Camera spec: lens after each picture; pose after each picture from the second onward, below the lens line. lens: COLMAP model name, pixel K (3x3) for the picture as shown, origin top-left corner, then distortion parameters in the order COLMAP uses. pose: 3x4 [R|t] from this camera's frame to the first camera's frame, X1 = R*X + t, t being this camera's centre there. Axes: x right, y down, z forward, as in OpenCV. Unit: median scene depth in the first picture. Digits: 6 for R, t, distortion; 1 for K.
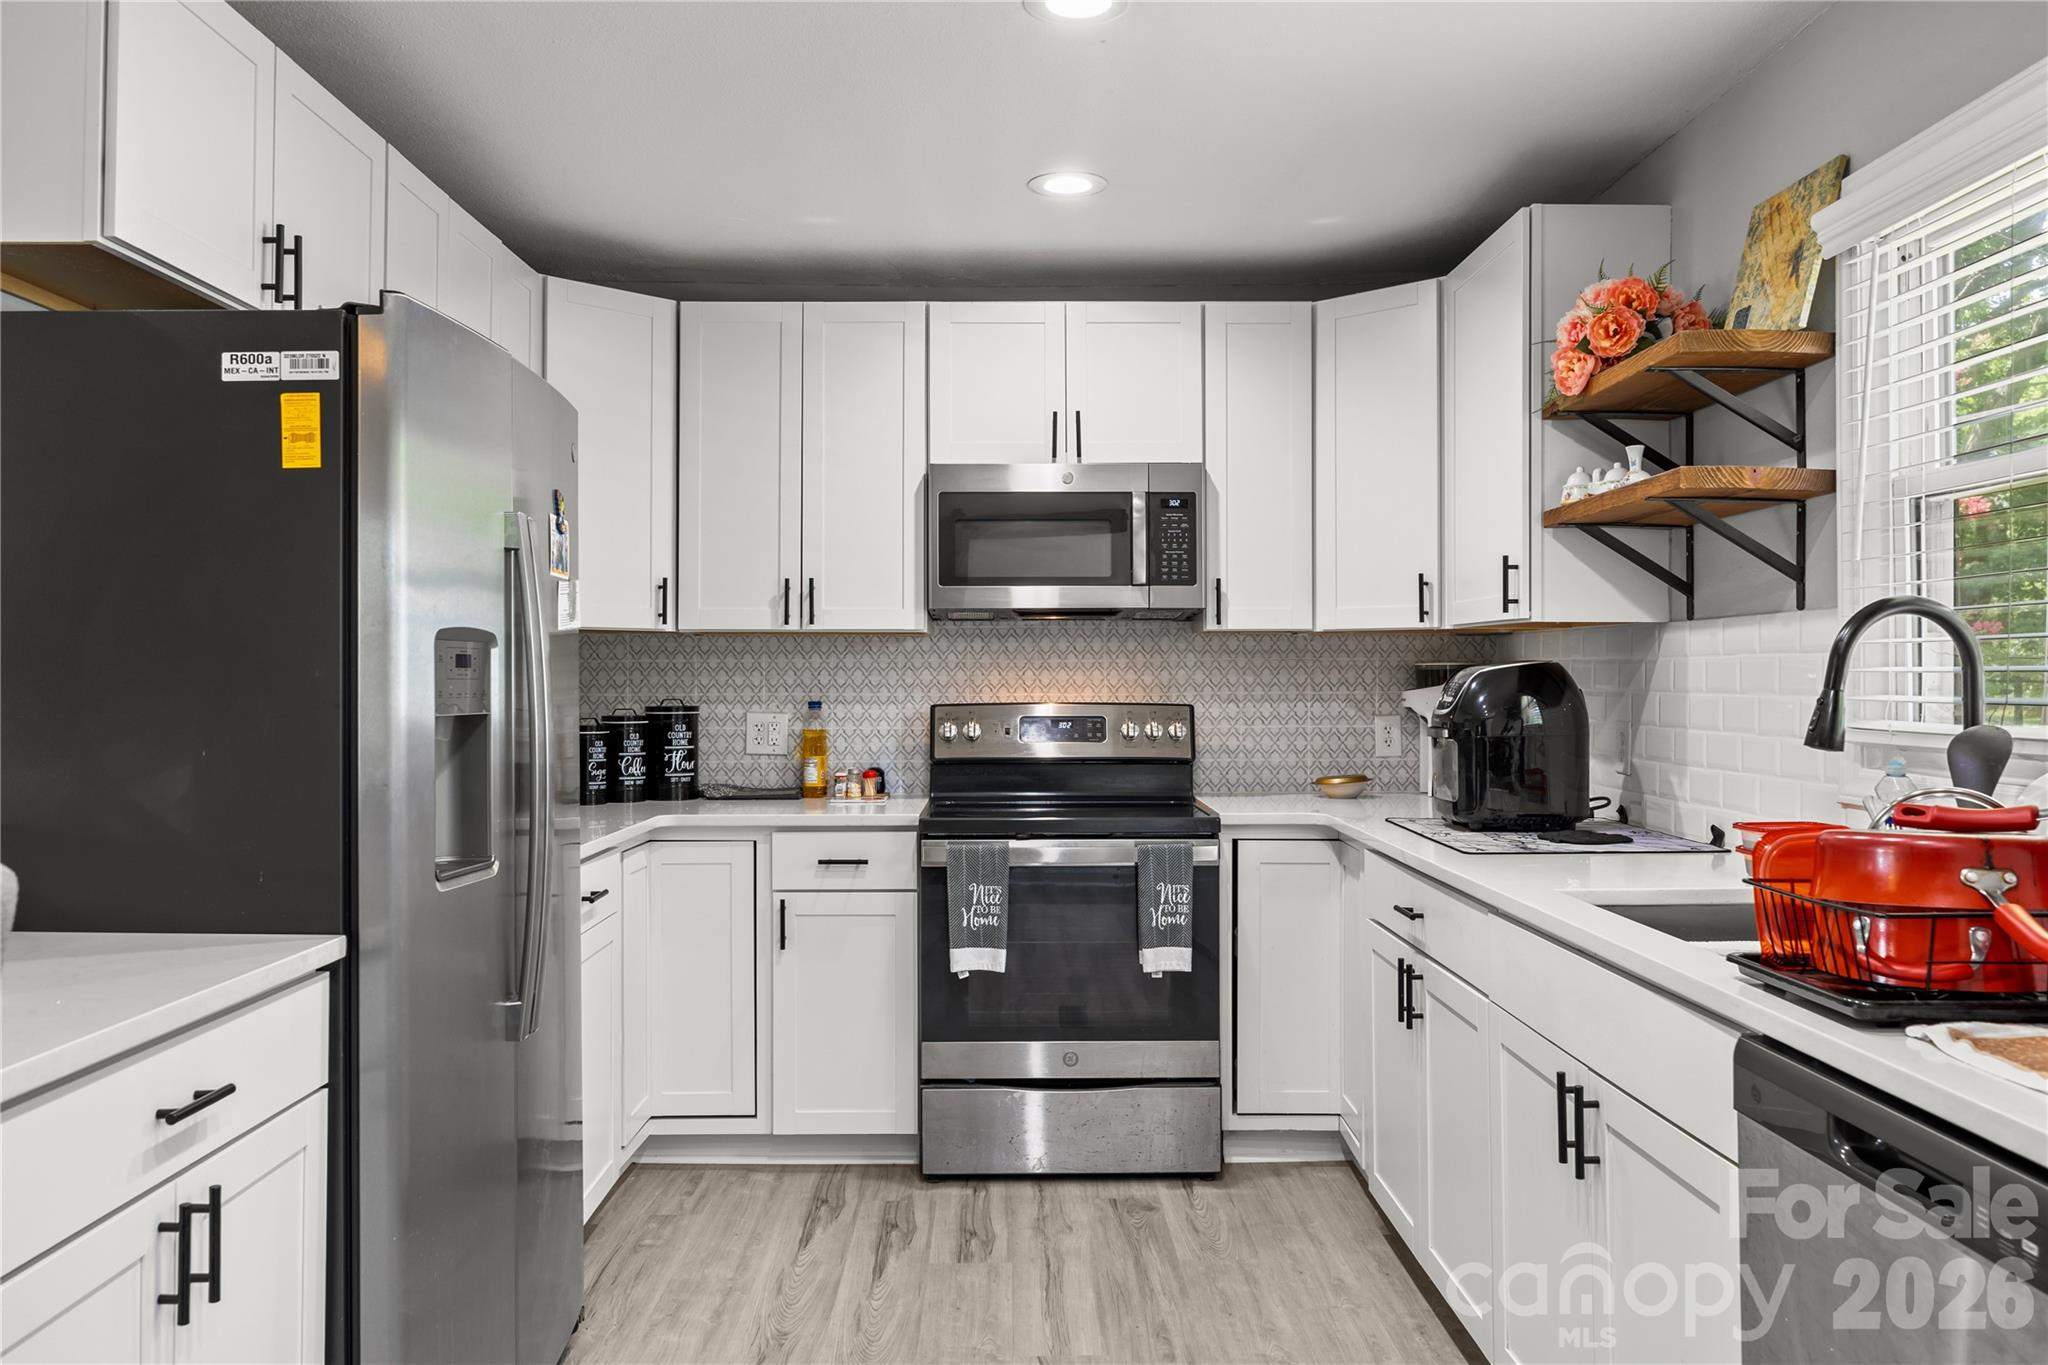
lens RADIAL K [[1544.4, 0, 988.0], [0, 1544.4, 654.6], [0, 0, 1]] dist [-0.005201, -0.003547]
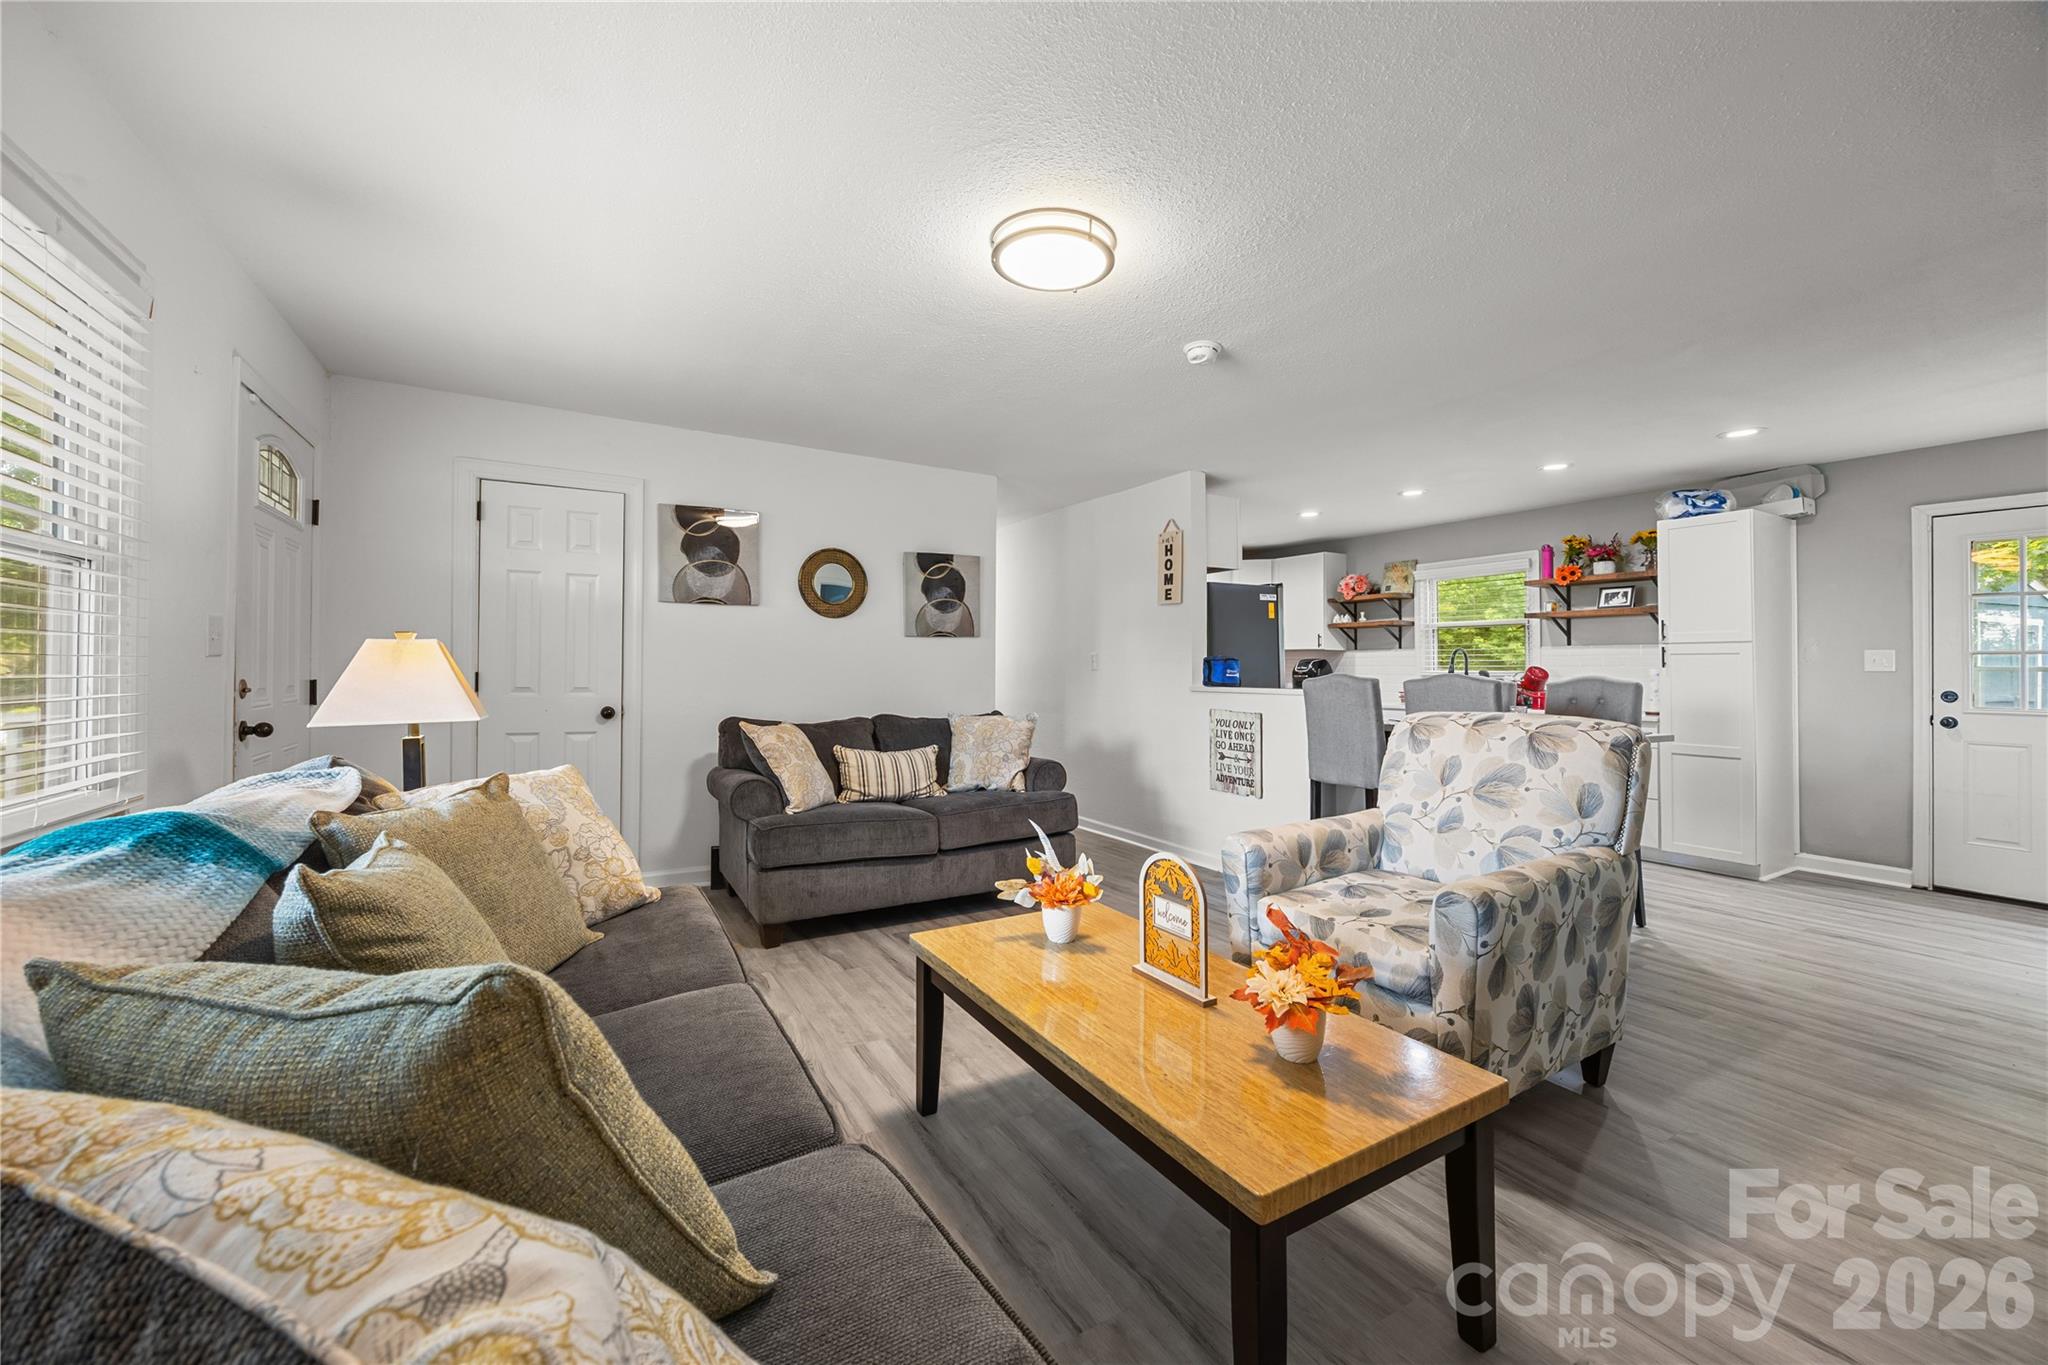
lens RADIAL K [[799.3, 0, 1032.8], [0, 799.3, 657.7], [0, 0, 1]] dist [0.007217, -0.000951]
pose [[0.866787, 0.009740, 0.498583, -1.317282], [-0.011620, 0.999932, 0.000667, 0.007567], [-0.498543, -0.006372, 0.866842, -0.468480]]
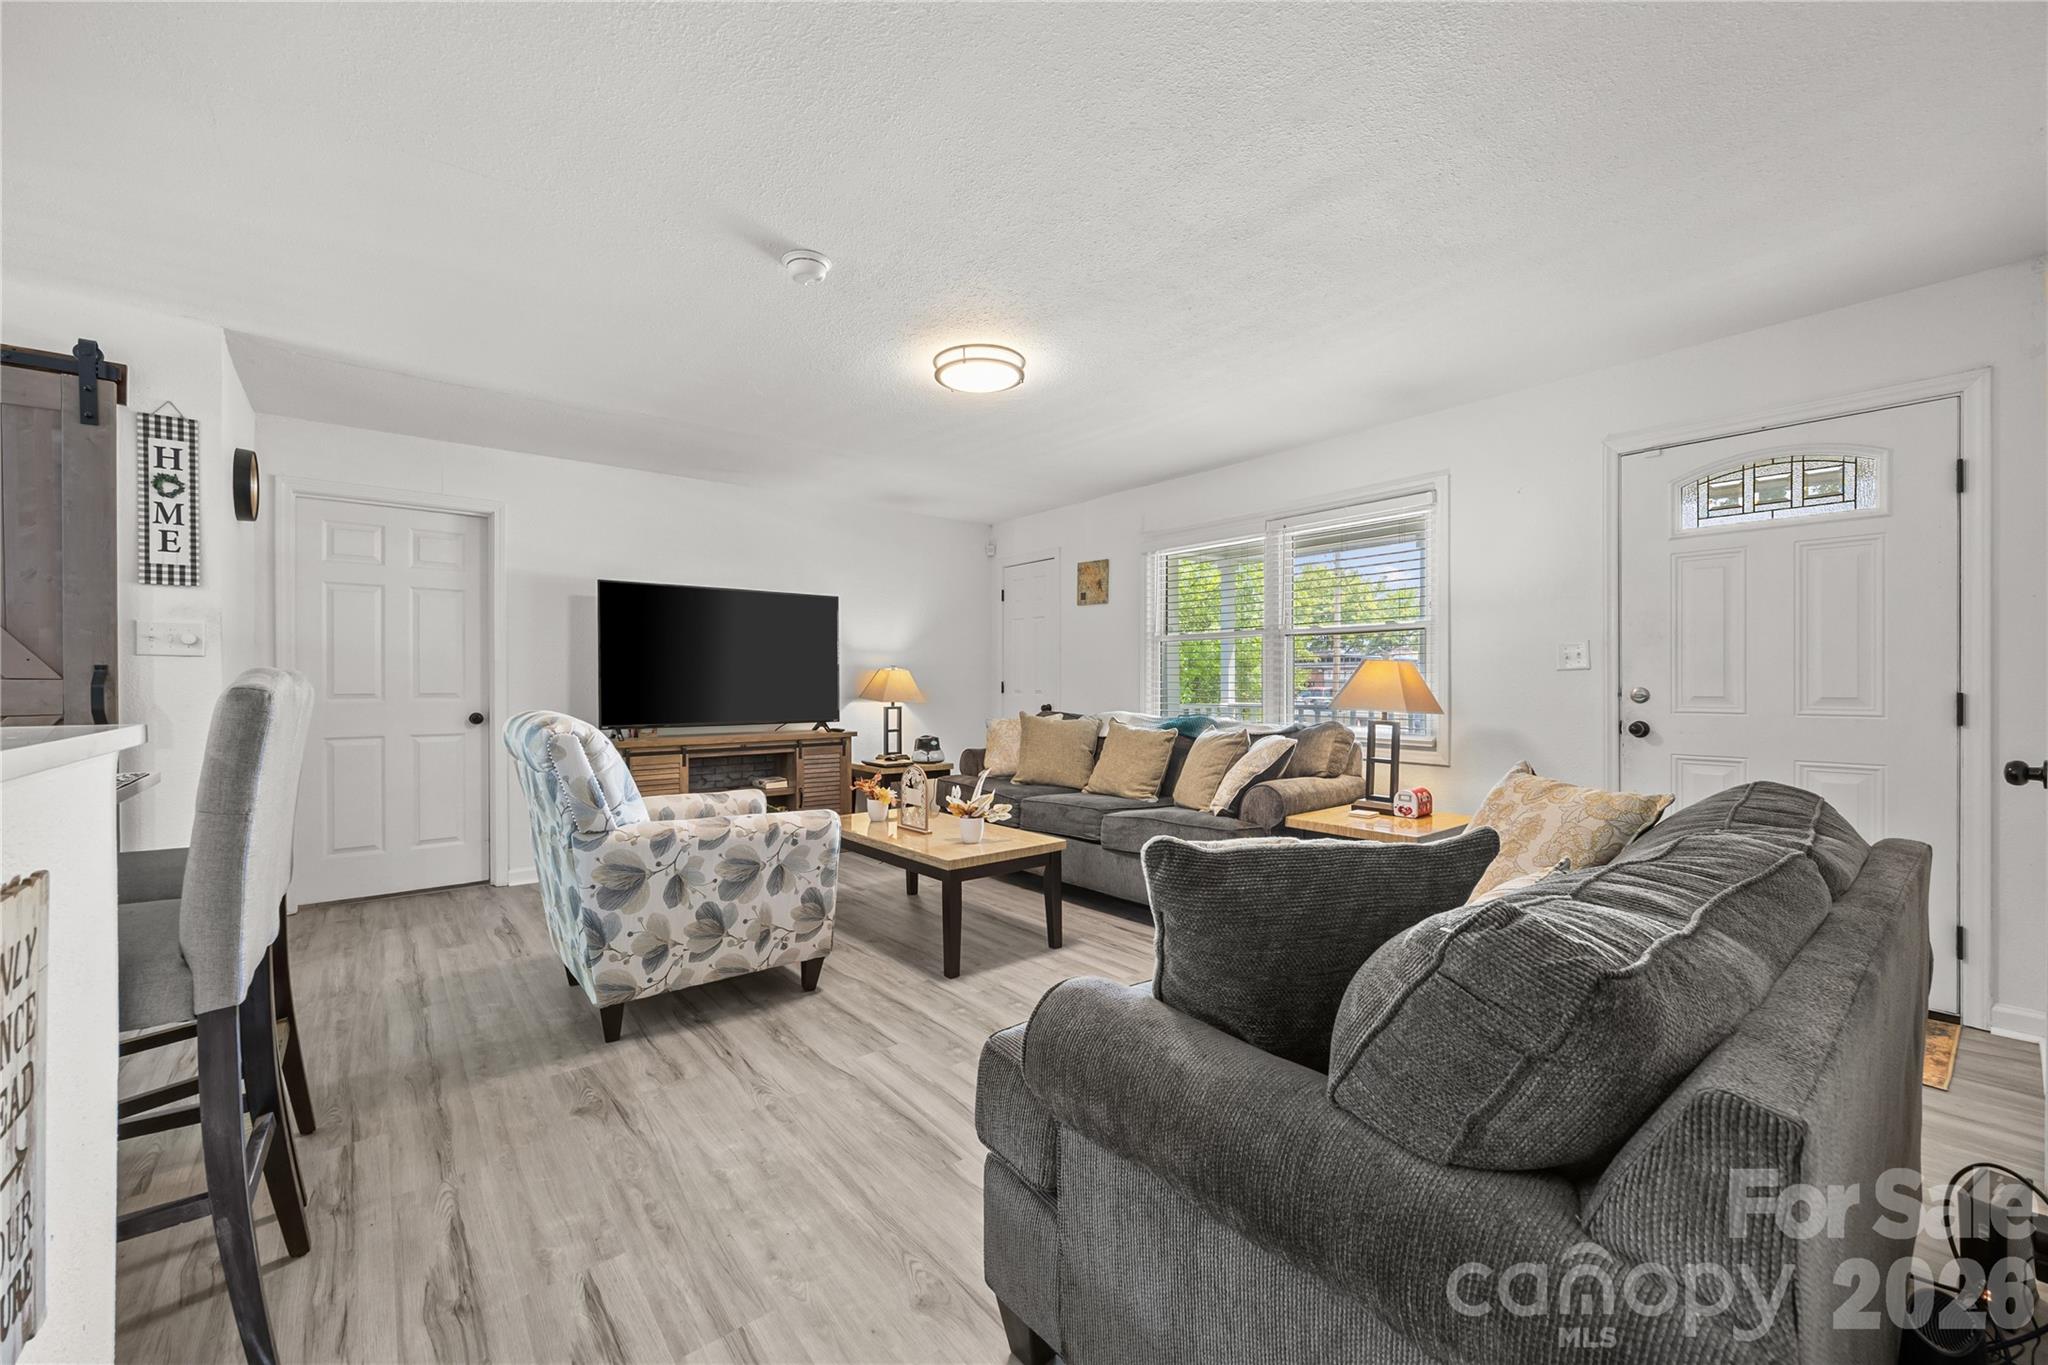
lens RADIAL K [[799.3, 0, 1020.1], [0, 799.3, 683.7], [0, 0, 1]] dist [0.007217, -0.000951]
pose [[-0.776717, -0.002780, -0.629843, -0.510543], [0.004187, 0.999945, -0.009576, 0.034657], [0.629836, -0.010075, -0.776663, 0.738095]]
